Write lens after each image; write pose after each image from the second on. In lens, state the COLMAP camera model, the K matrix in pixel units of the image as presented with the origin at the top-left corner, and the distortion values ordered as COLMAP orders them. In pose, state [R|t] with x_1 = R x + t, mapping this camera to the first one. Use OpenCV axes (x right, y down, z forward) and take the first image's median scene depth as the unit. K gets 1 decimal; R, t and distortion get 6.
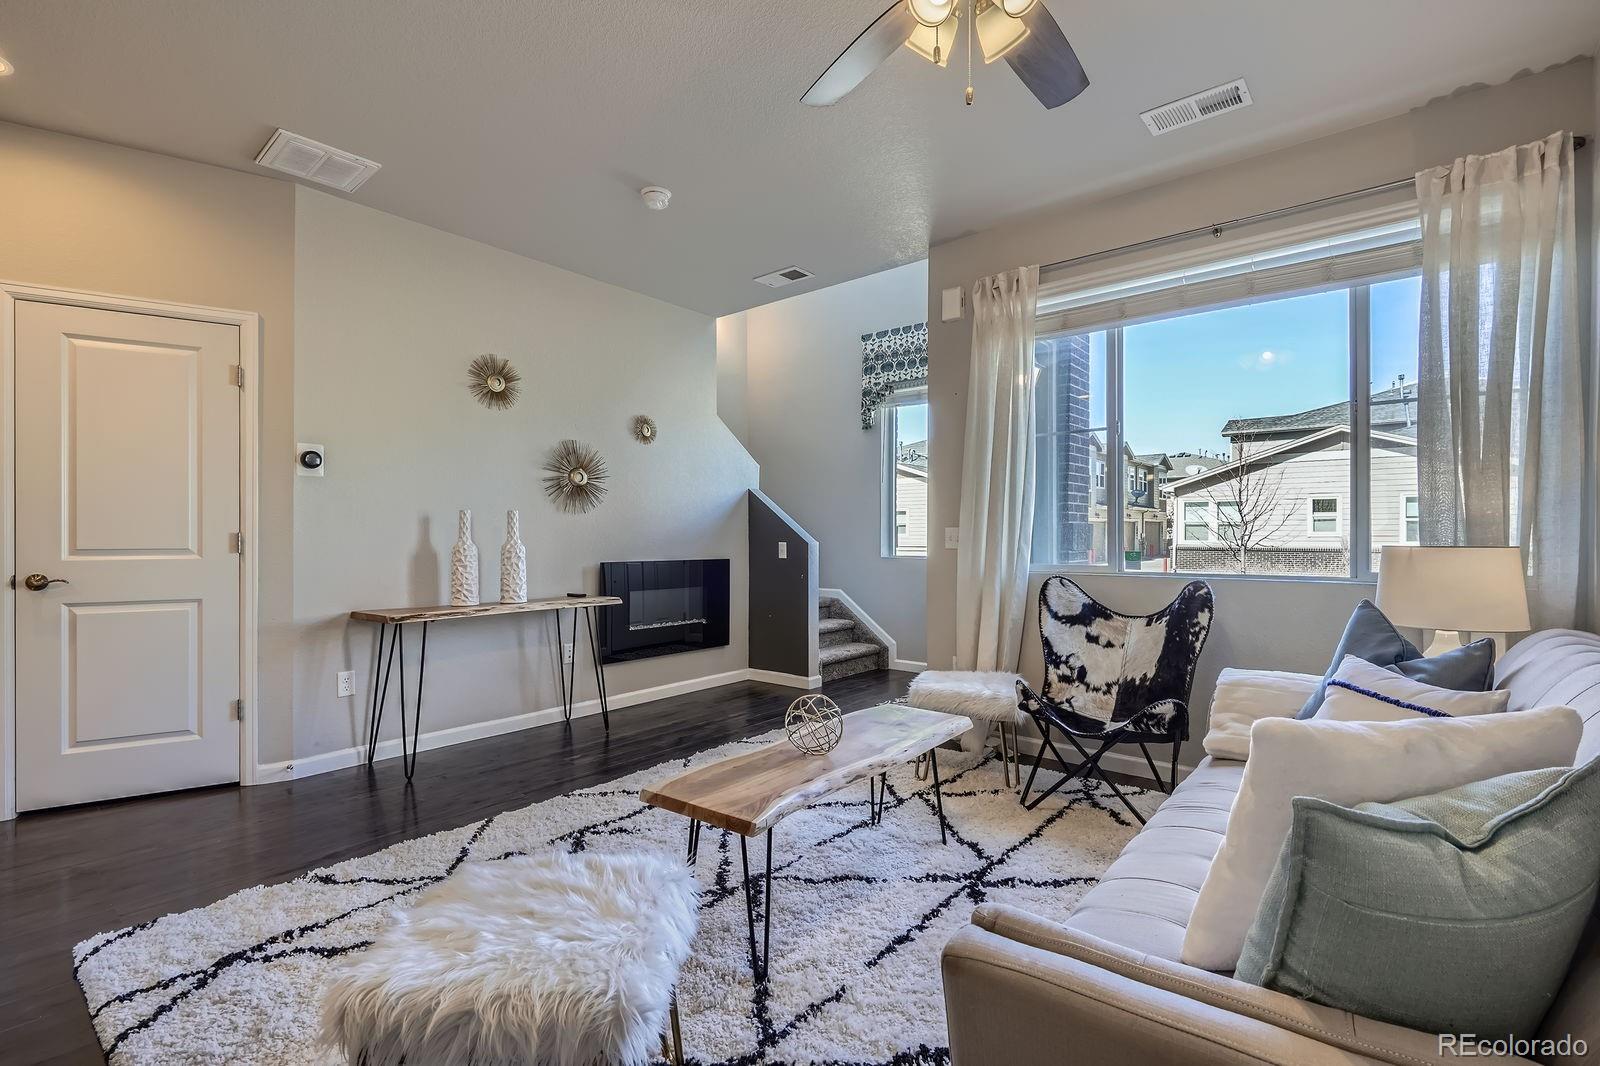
lens RADIAL K [[734.2, 0, 803.1], [0, 734.2, 537.4], [0, 0, 1]] dist [0.002852, -0.001653]
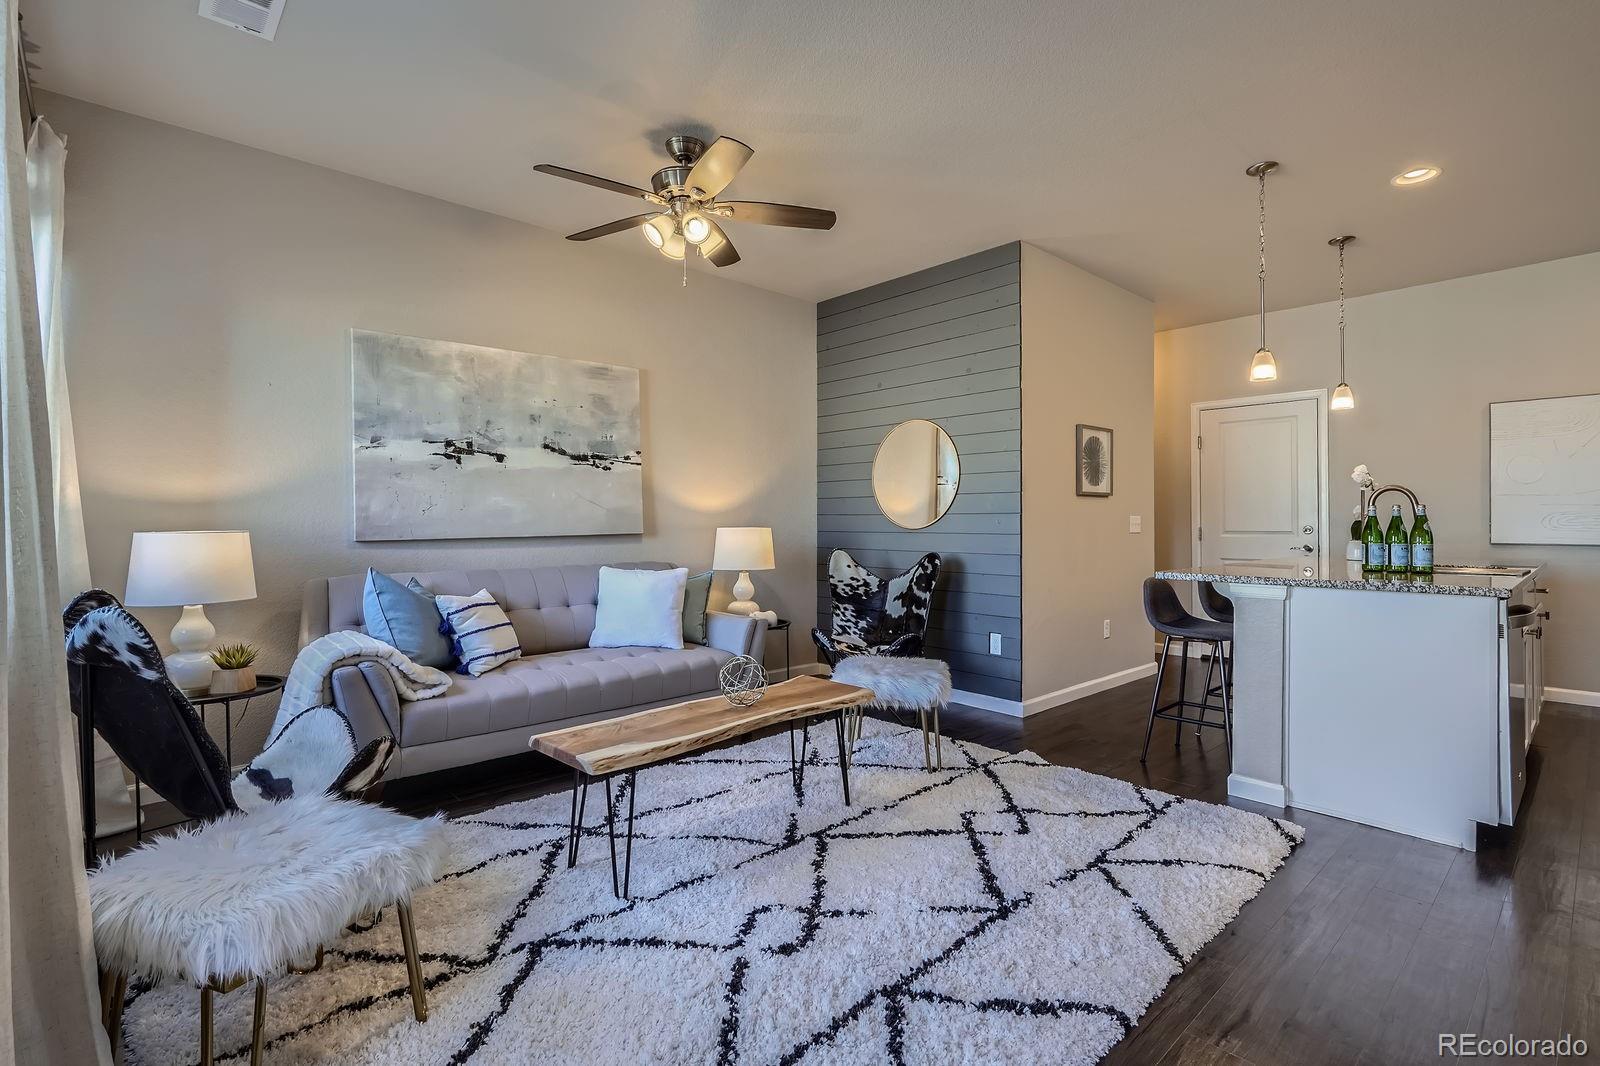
lens RADIAL K [[734.2, 0, 803.9], [0, 734.2, 515.7], [0, 0, 1]] dist [0.002852, -0.001653]
pose [[-0.990416, 0.002083, 0.138099, -0.116805], [0.001279, 0.999982, -0.005908, -0.002450], [-0.138108, -0.005675, -0.990401, 1.040338]]
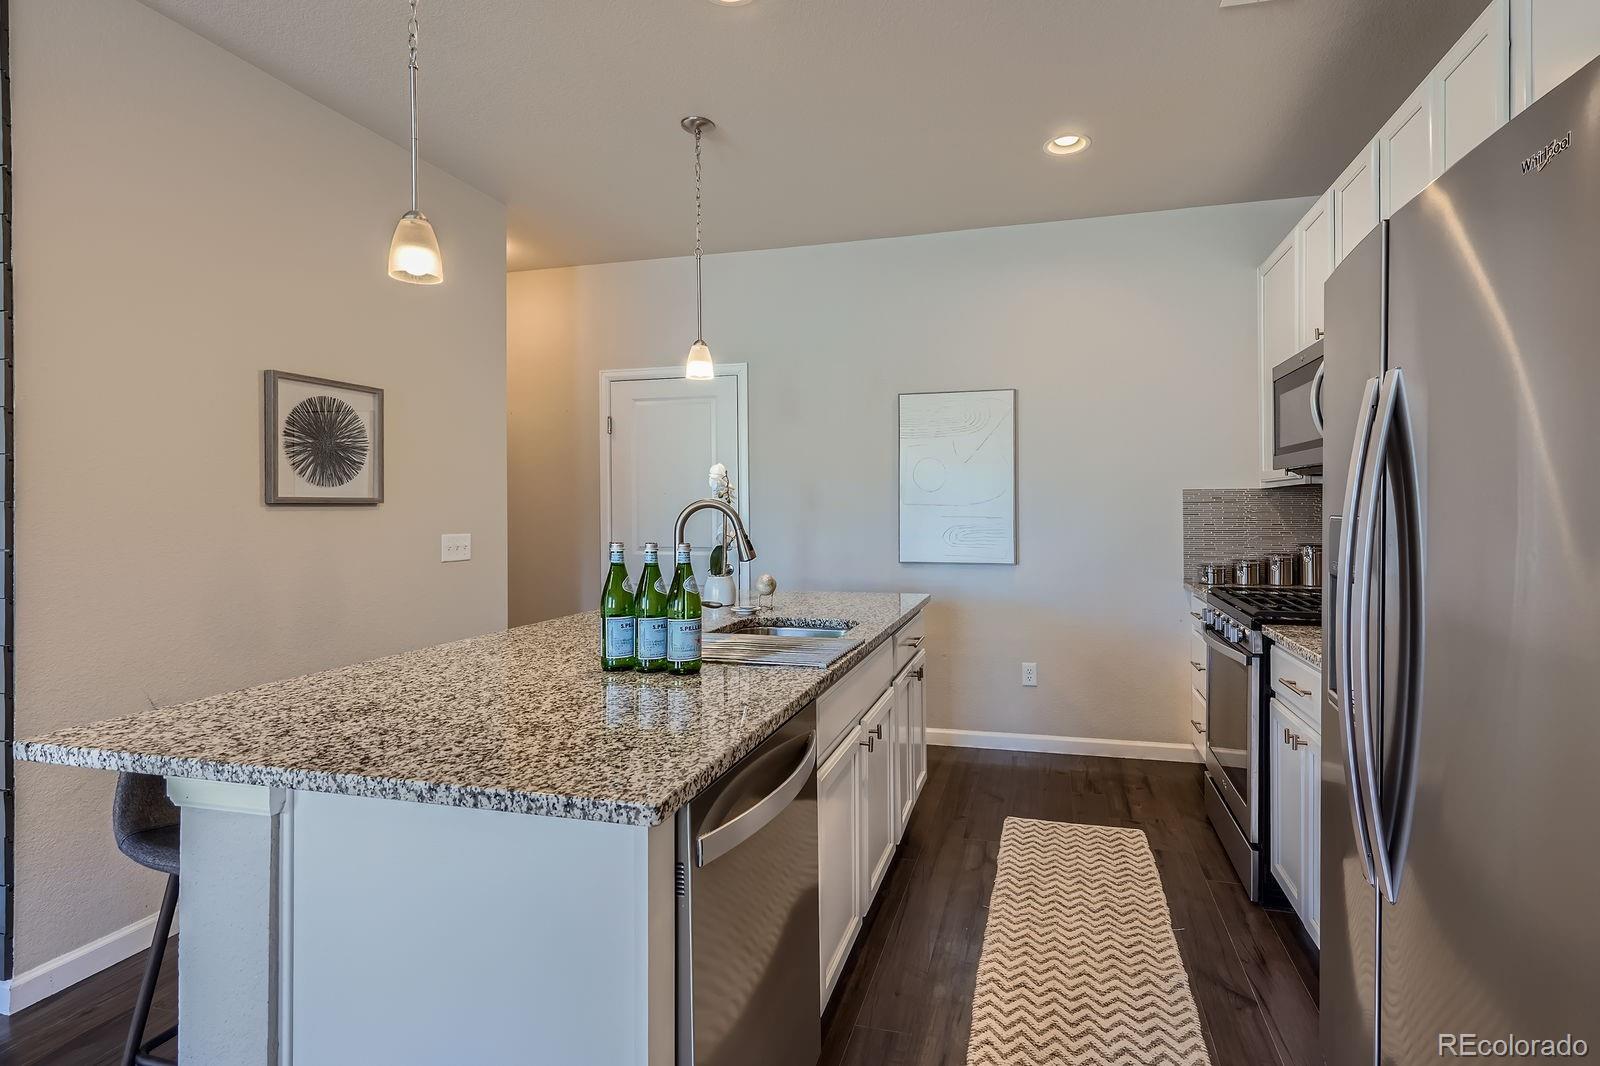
lens RADIAL K [[759.2, 0, 853.1], [0, 759.2, 509.8], [0, 0, 1]] dist [0.003540, -0.001665]
pose [[-0.902834, 0.004429, -0.429966, -0.497987], [0.003305, 0.999989, 0.003362, -0.032754], [0.429976, 0.001615, -0.902839, 0.666927]]
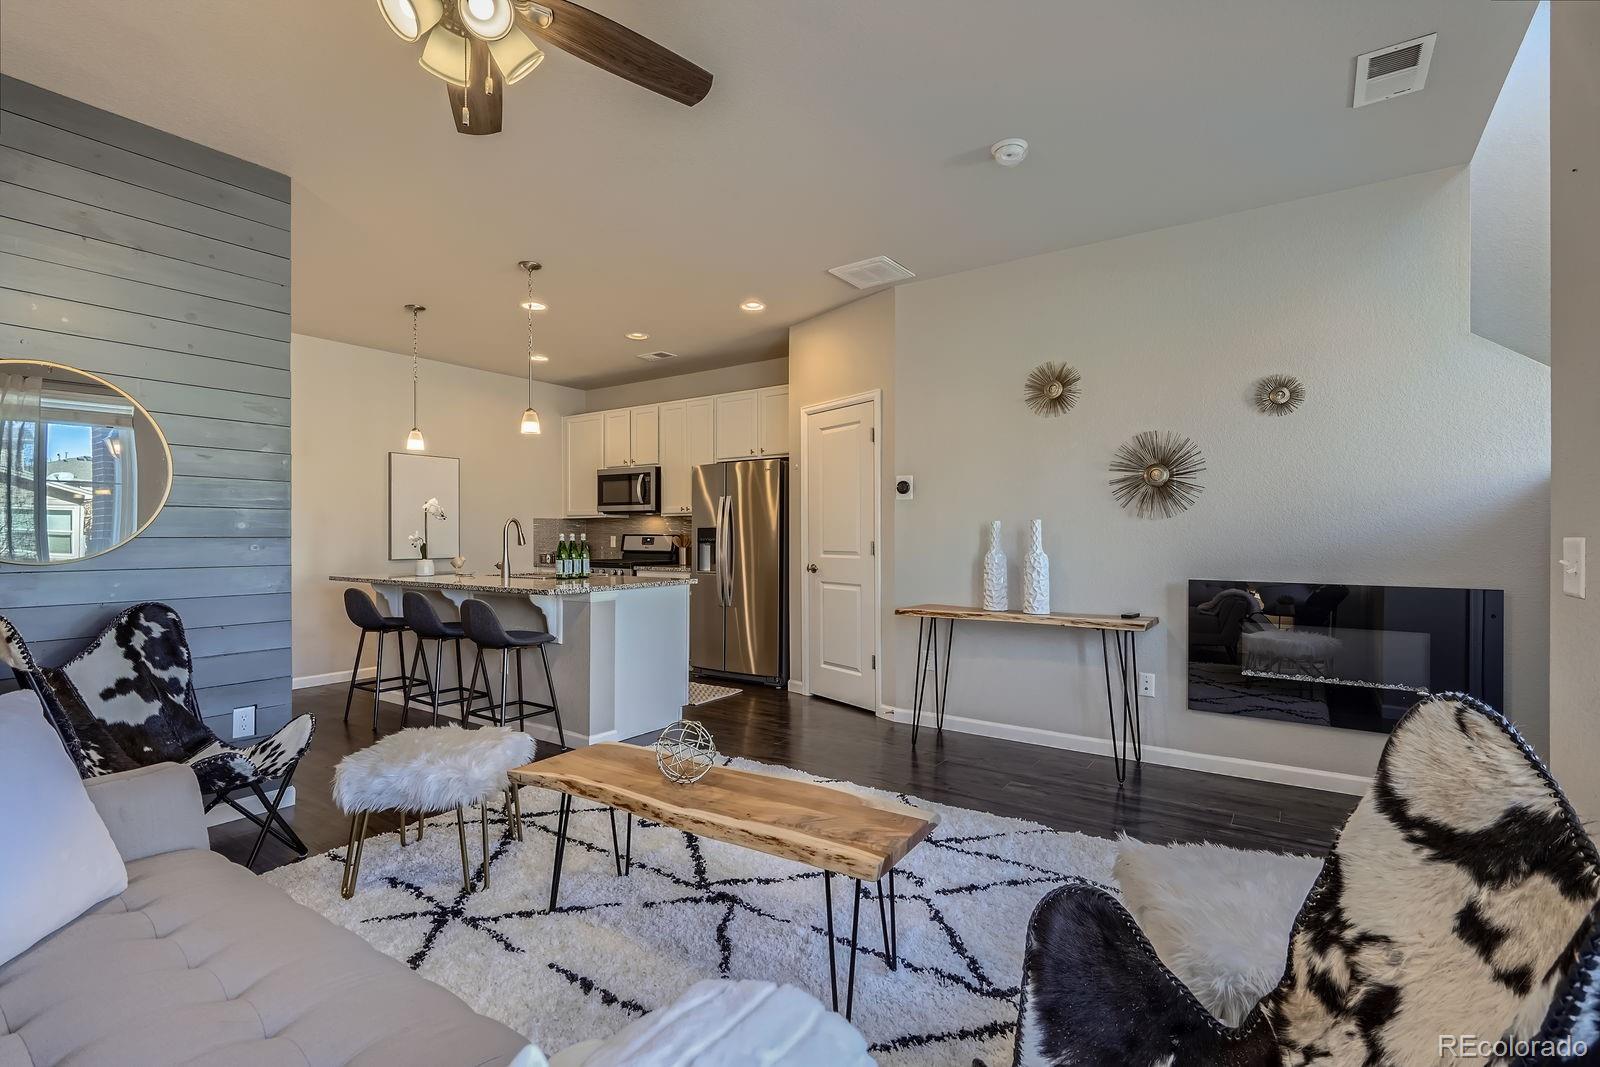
lens RADIAL K [[734.2, 0, 798.7], [0, 734.2, 527.8], [0, 0, 1]] dist [0.002852, -0.001653]
pose [[0.088352, -0.011015, -0.996028, 0.475568], [-0.000190, 0.999939, -0.011075, -0.012393], [0.996089, 0.001168, 0.088345, 0.510362]]
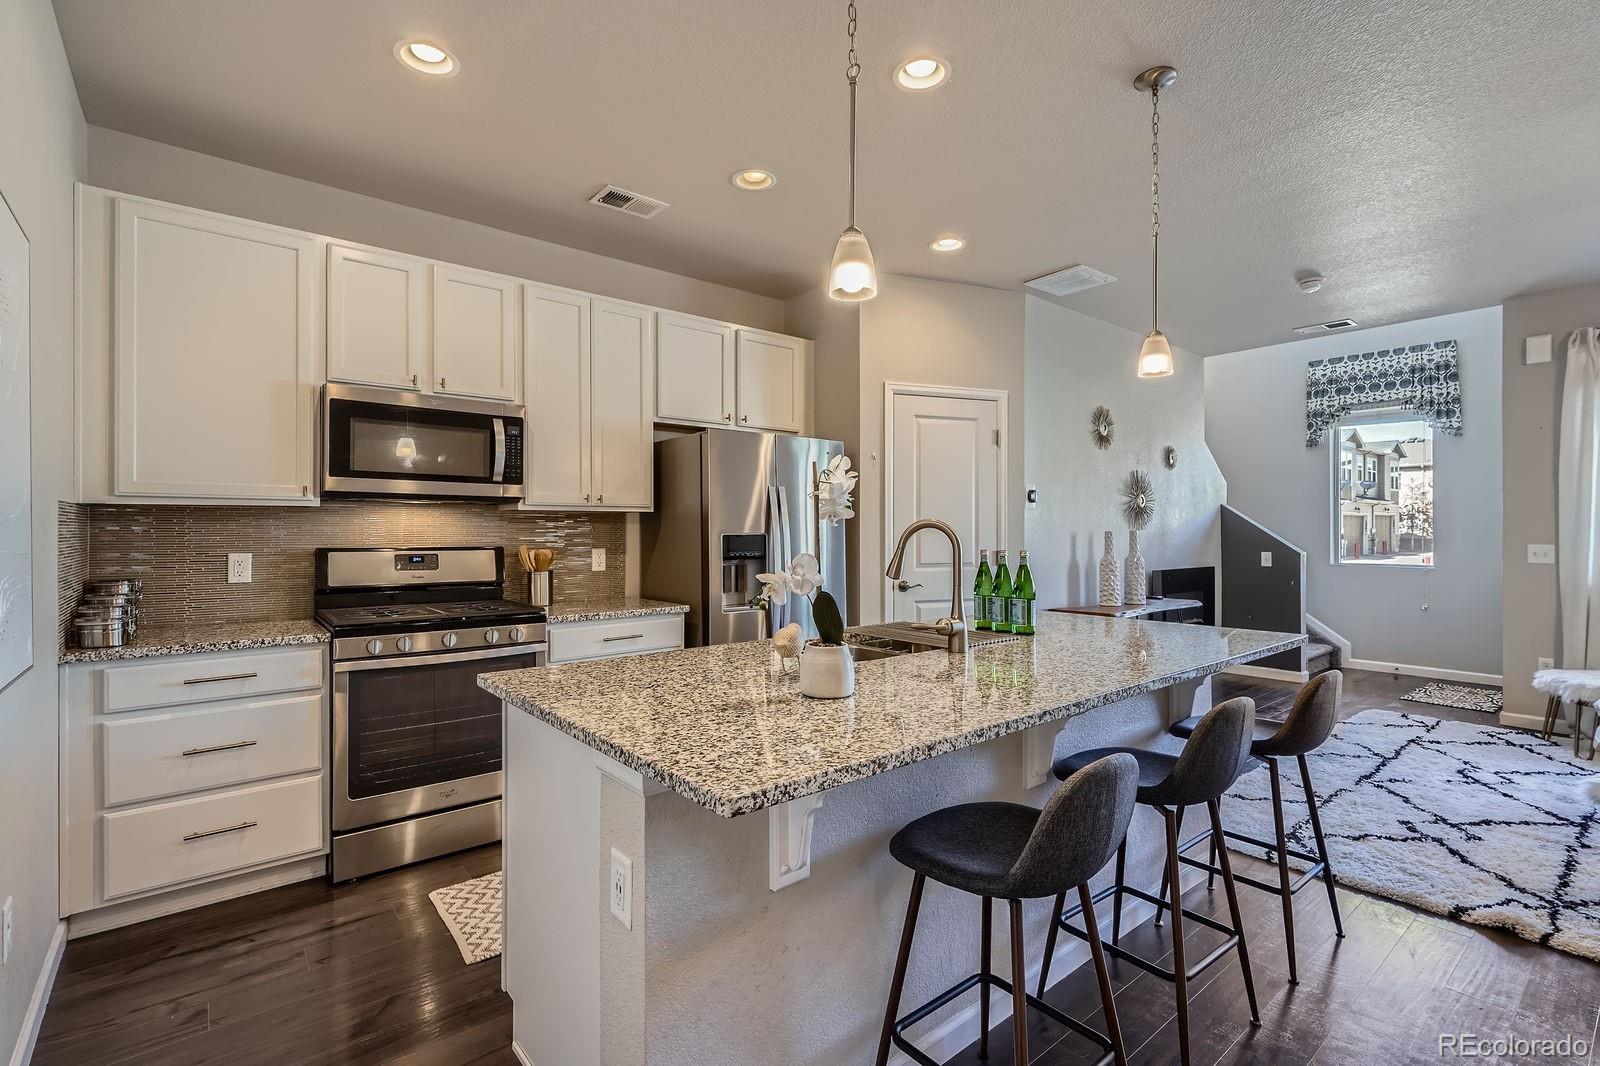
lens RADIAL K [[734.2, 0, 796.3], [0, 734.2, 527.0], [0, 0, 1]] dist [0.002852, -0.001653]
pose [[0.980889, -0.002567, -0.194552, -0.614762], [0.001415, 0.999981, -0.006059, -0.030429], [0.194563, 0.005668, 0.980874, -0.300085]]
